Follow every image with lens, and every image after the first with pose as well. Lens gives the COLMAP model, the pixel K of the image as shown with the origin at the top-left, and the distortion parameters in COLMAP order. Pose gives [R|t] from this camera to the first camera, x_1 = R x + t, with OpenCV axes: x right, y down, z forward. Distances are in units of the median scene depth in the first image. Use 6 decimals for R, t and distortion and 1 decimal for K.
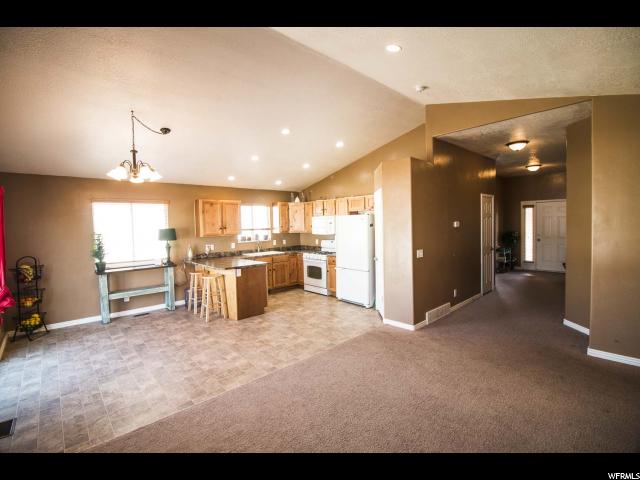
lens RADIAL K [[294.2, 0, 320.0], [0, 294.2, 240.0], [0, 0, 1]] dist [-0.000057, -0.000078]
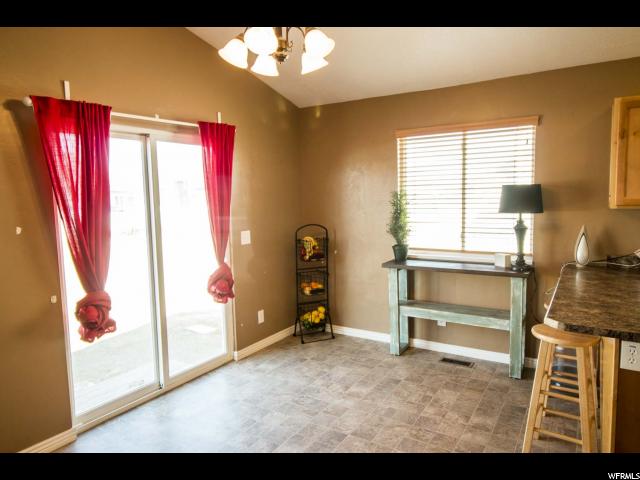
lens RADIAL K [[435.7, 0, 298.8], [0, 435.7, 232.3], [0, 0, 1]] dist [0.005451, 0.002790]
pose [[0.243939, 0.105664, -0.964017, 0.006867], [-0.030650, 0.994390, 0.101237, -0.021666], [0.969306, 0.004852, 0.245809, 0.482635]]
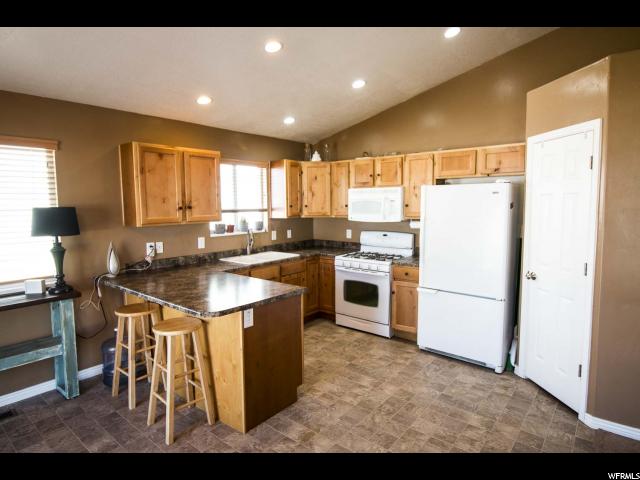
lens RADIAL K [[362.7, 0, 320.0], [0, 362.7, 240.0], [0, 0, 1]] dist [-0.000505, 0.000231]
pose [[0.989915, 0.000420, 0.141662, -0.194989], [-0.006919, 0.998946, 0.045387, -0.016067], [-0.141494, -0.045909, 0.988874, 0.386575]]
